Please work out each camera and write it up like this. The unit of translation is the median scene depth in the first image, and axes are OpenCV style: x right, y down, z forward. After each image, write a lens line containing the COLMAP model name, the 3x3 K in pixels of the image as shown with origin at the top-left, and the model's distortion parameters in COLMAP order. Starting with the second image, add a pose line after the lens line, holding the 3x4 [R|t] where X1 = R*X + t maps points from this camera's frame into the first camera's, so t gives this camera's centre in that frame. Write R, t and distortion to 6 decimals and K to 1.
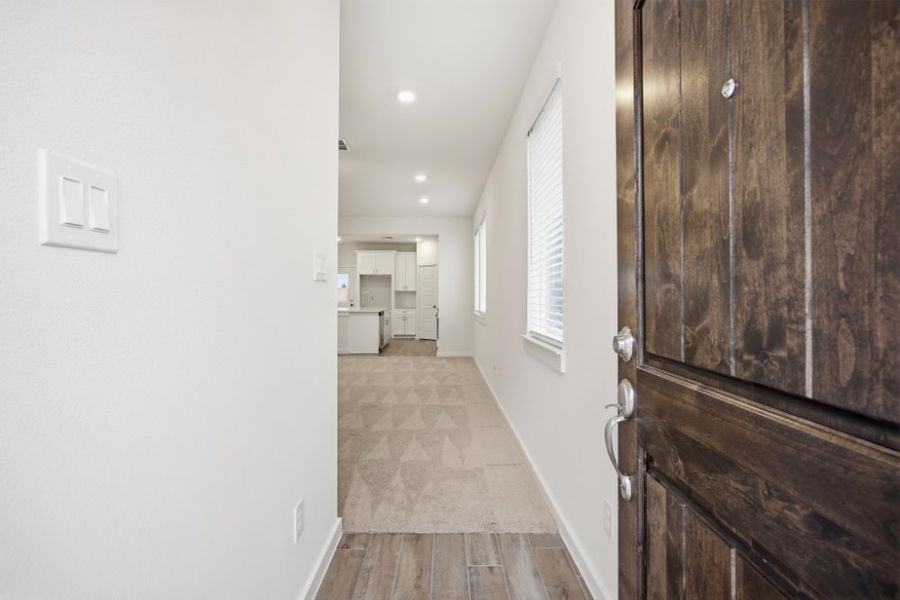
lens RADIAL K [[392.8, 0, 448.8], [0, 392.8, 298.5], [0, 0, 1]] dist [0.001307, 0.000026]
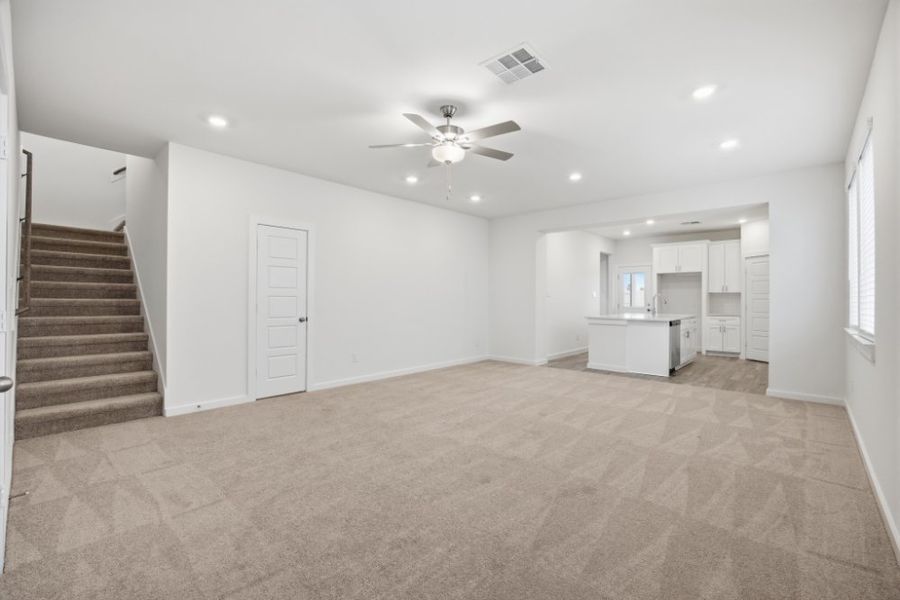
lens RADIAL K [[392.8, 0, 457.3], [0, 392.8, 296.8], [0, 0, 1]] dist [0.001307, 0.000026]
pose [[0.743725, -0.006855, -0.668450, 0.014297], [-0.002097, 0.999919, -0.012588, -0.000941], [0.668482, 0.010764, 0.743650, 0.118790]]
